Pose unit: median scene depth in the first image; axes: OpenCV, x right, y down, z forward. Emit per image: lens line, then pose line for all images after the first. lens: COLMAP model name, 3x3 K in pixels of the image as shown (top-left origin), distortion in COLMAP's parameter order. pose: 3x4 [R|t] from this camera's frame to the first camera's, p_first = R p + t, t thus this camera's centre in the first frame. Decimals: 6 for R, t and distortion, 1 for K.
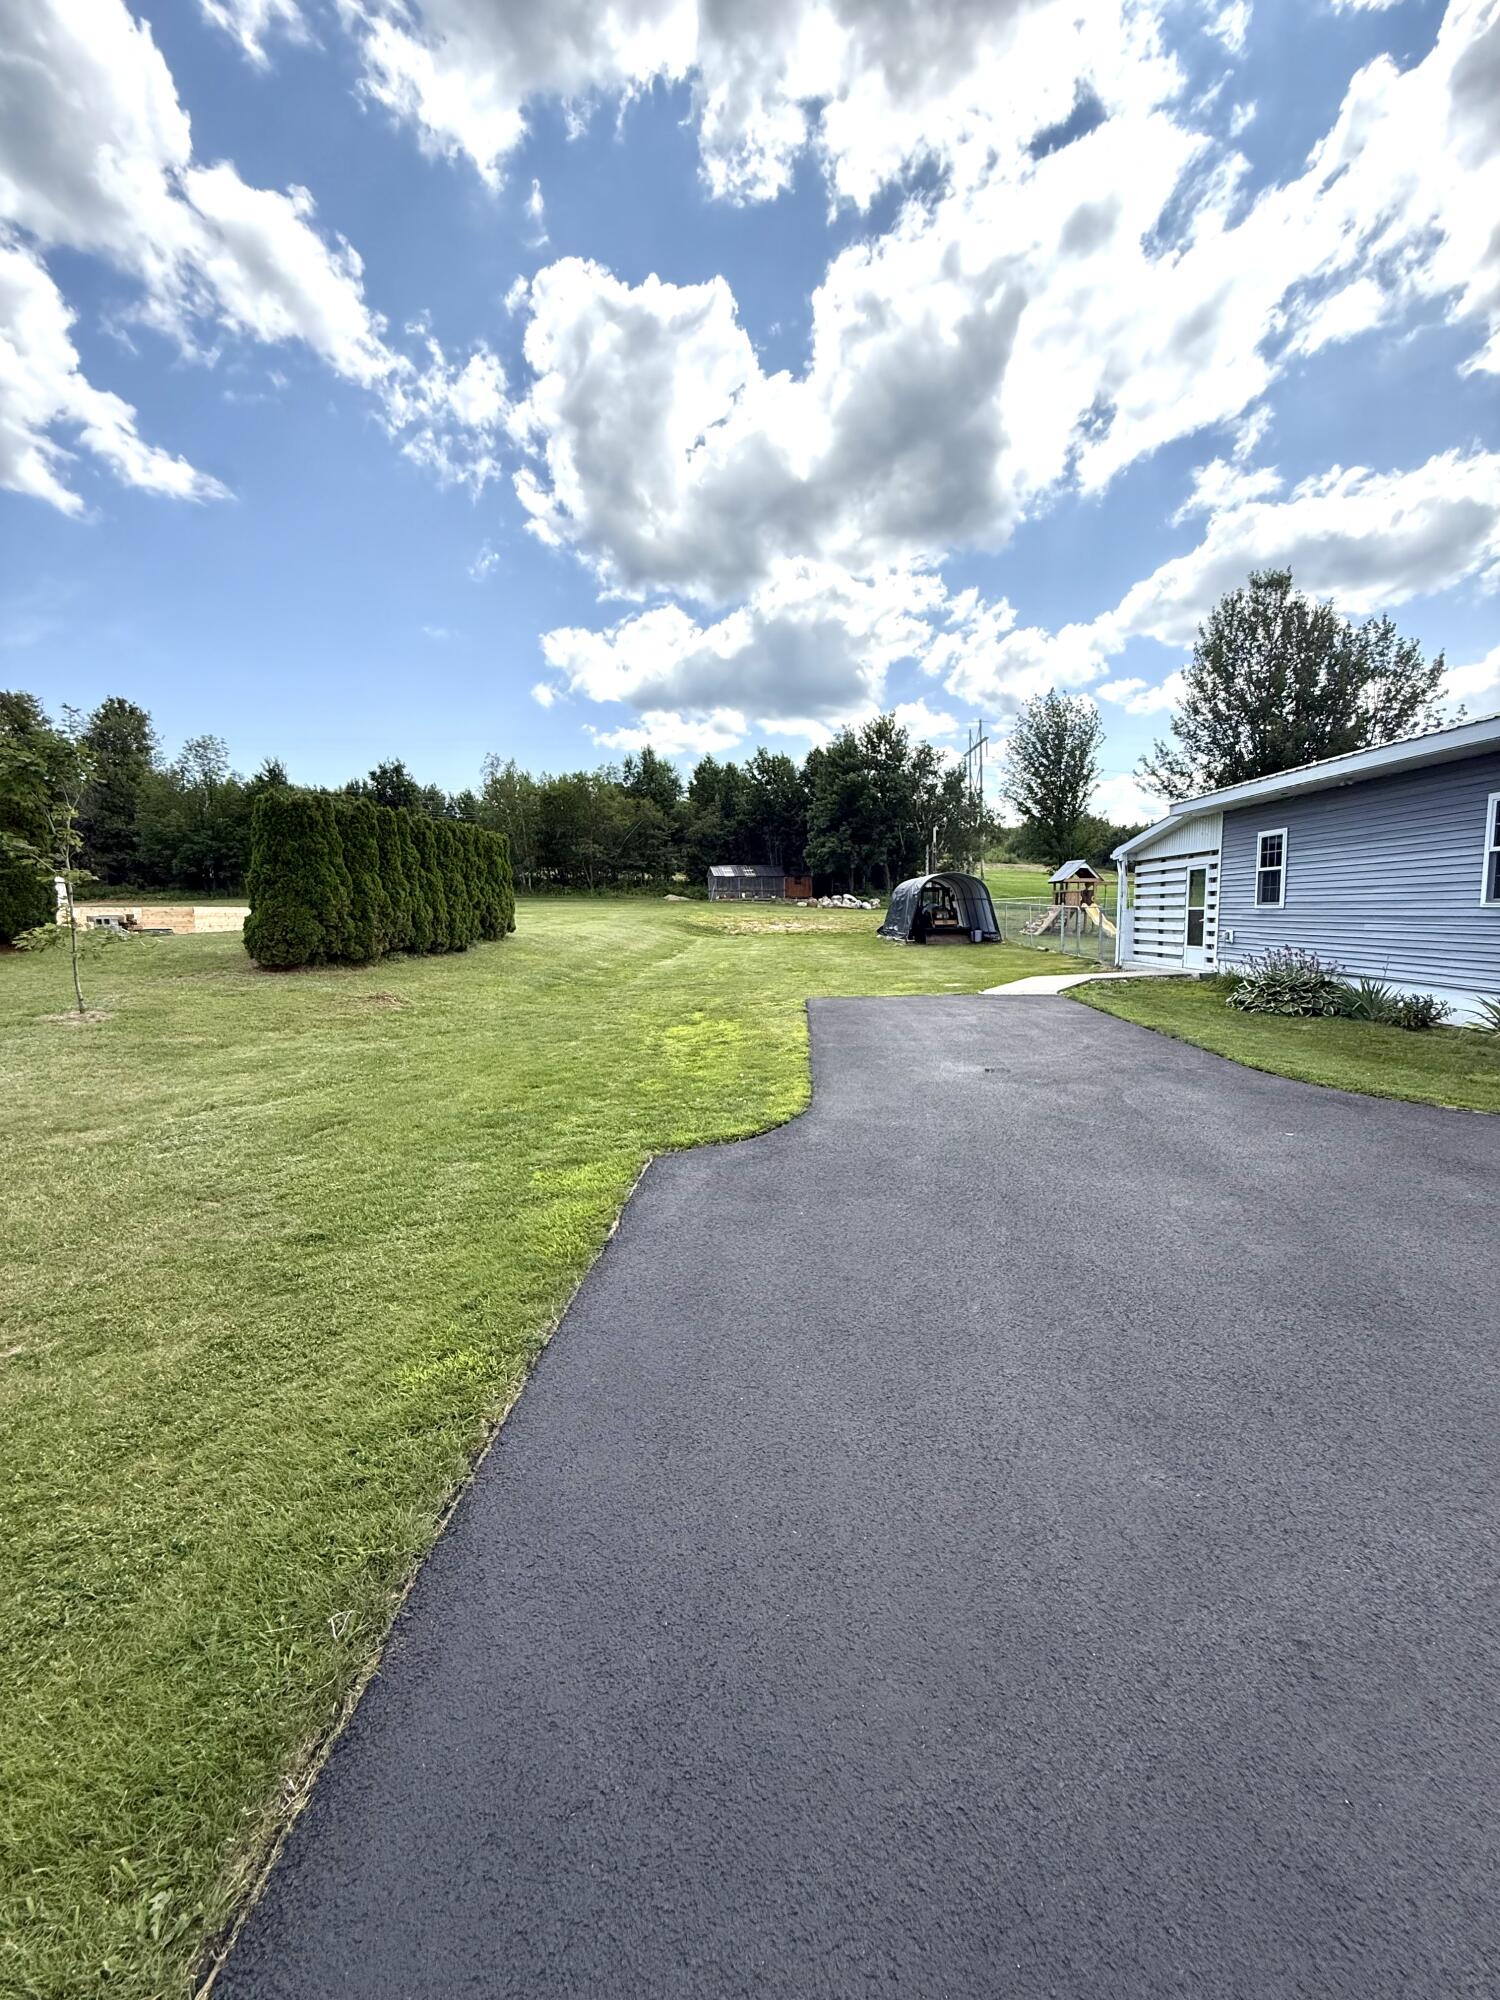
lens RADIAL K [[814.4, 0, 750.0], [0, 814.4, 1000.0], [0, 0, 1]] dist [0.001423, -0.000024]
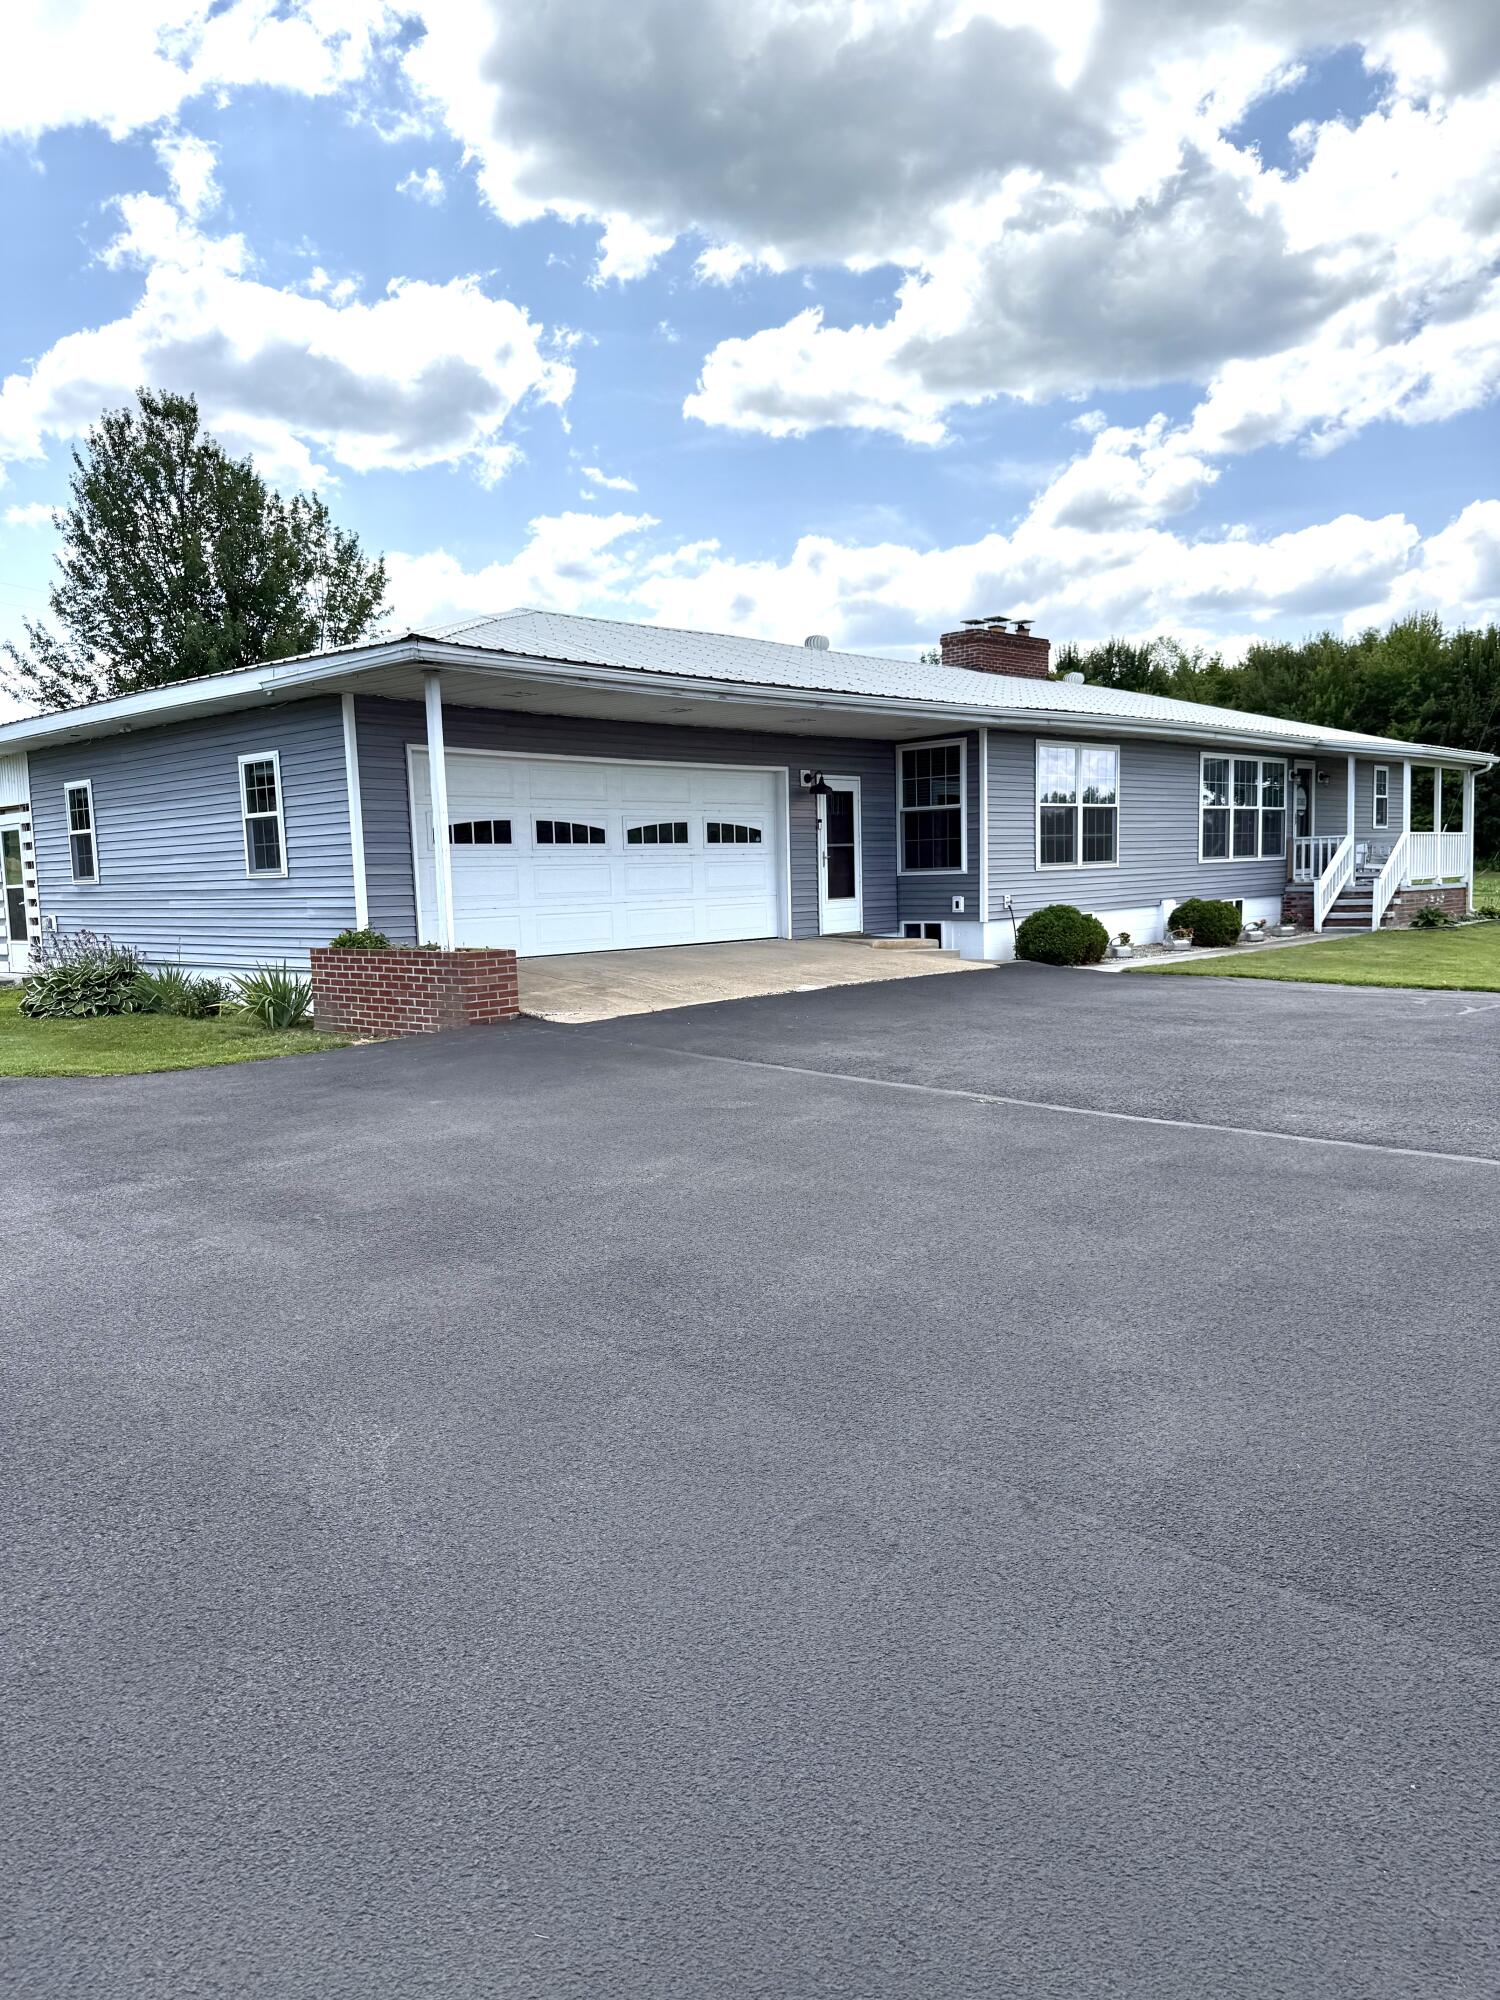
lens RADIAL K [[1401.6, 0, 746.5], [0, 1401.6, 1010.6], [0, 0, 1]] dist [0.119620, -0.195089]
pose [[0.648095, -0.082375, 0.757091, 0.019419], [0.104499, 0.994348, 0.018734, 0.034739], [-0.754356, 0.066974, 0.653040, -0.255641]]
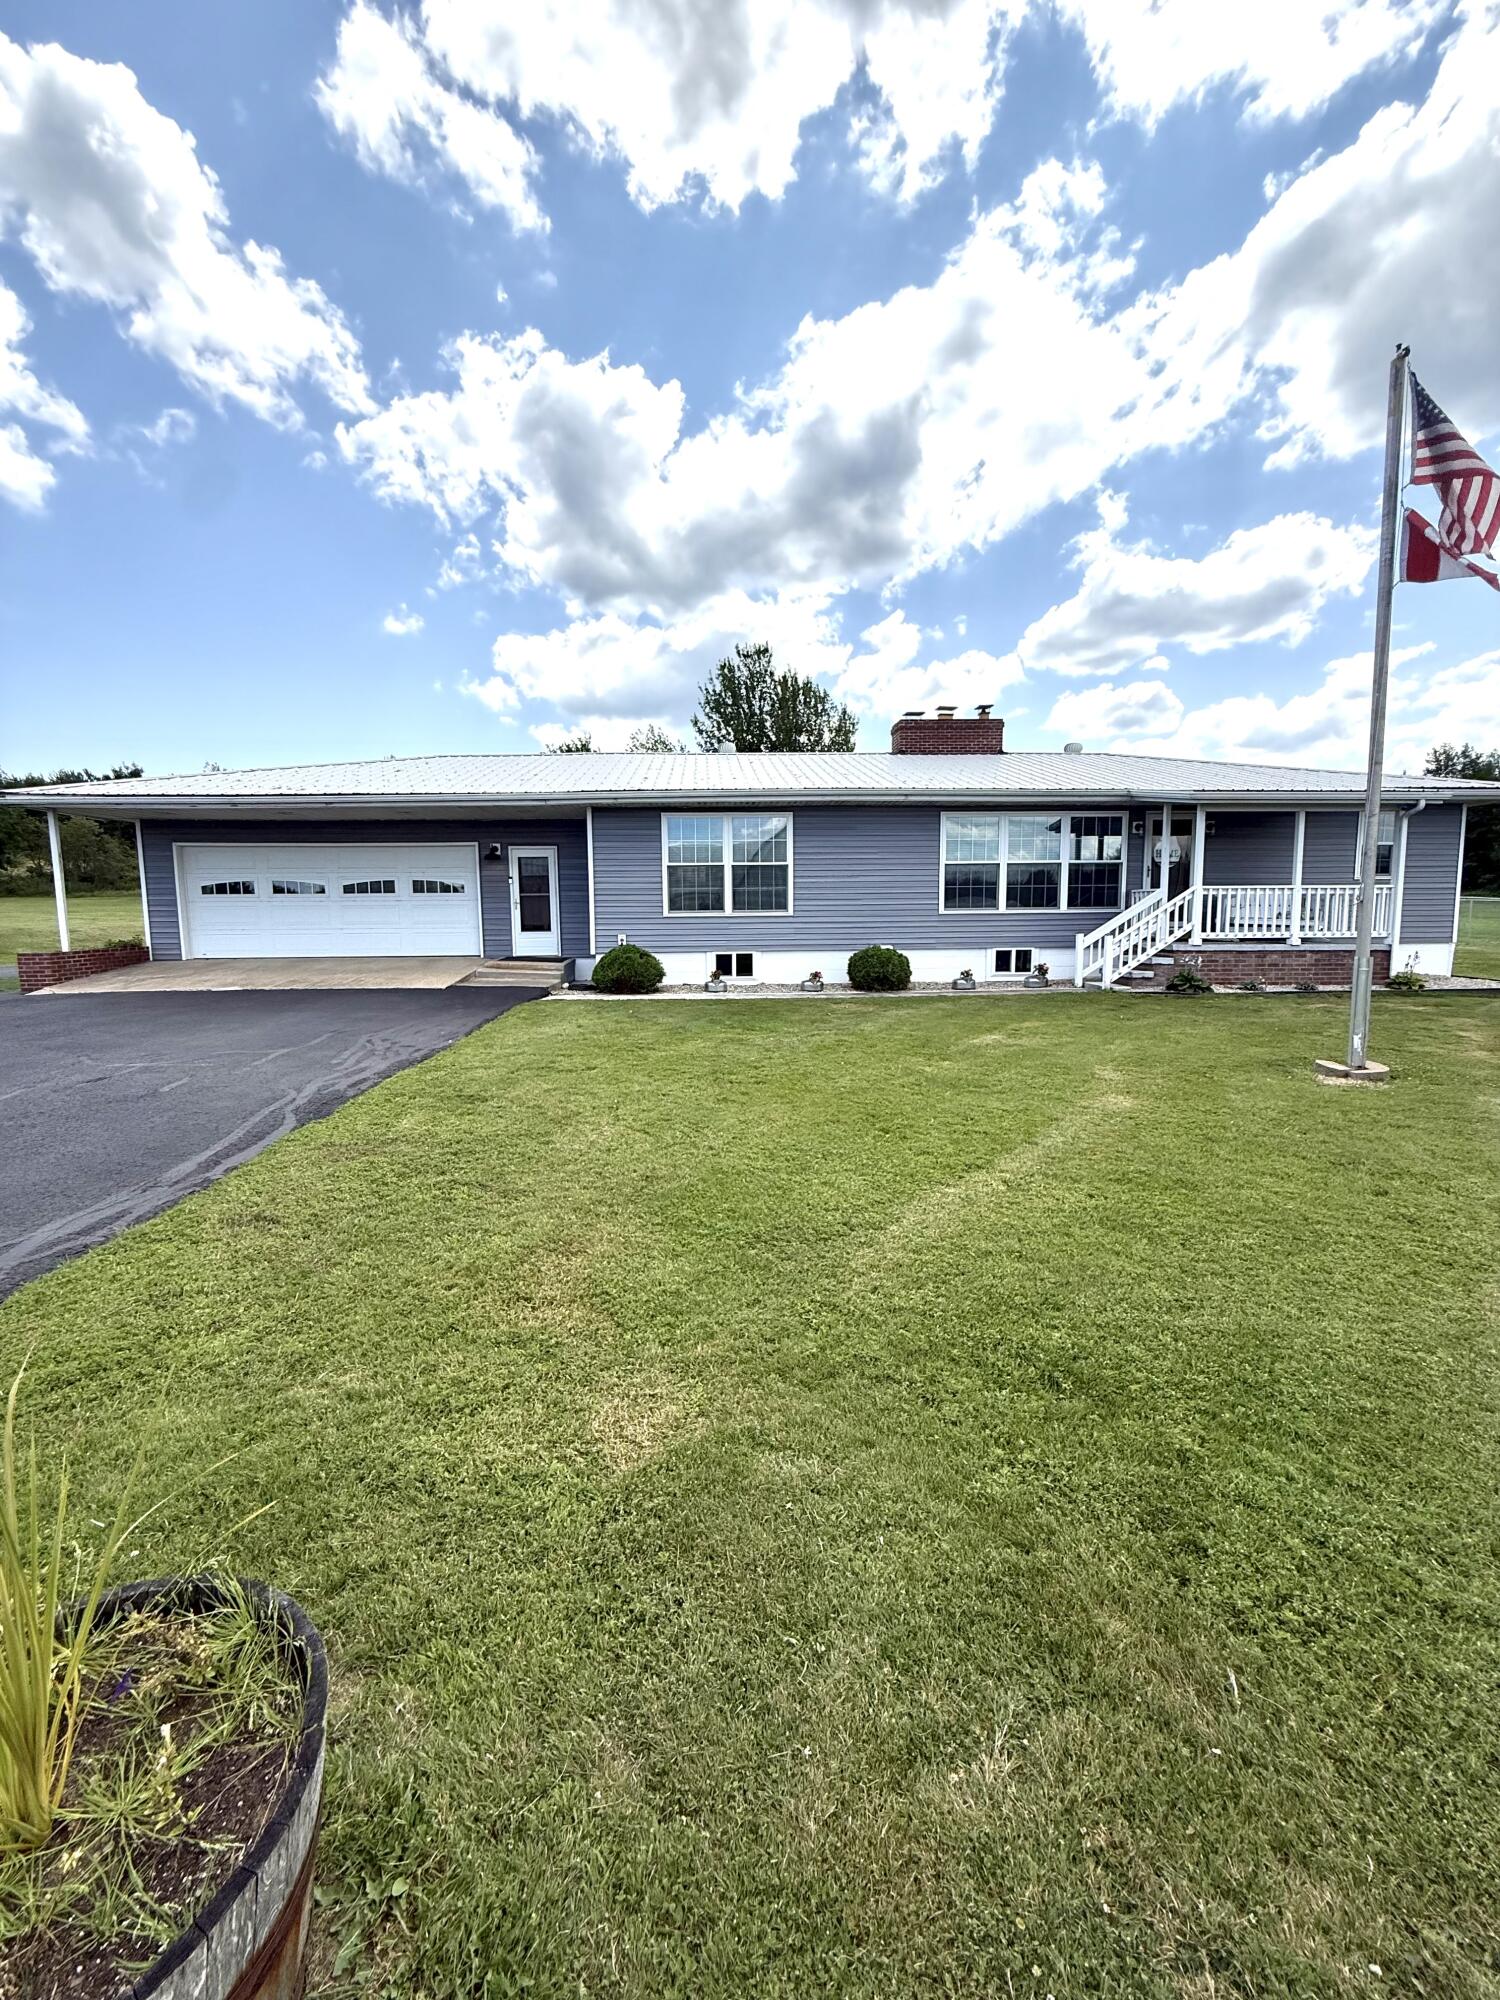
lens RADIAL K [[814.4, 0, 750.0], [0, 814.4, 1000.0], [0, 0, 1]] dist [0.001423, -0.000024]
pose [[0.995430, -0.006152, 0.095296, 1.083277], [0.006389, 0.999977, -0.002183, 0.057183], [-0.095280, 0.002782, 0.995447, -0.546027]]
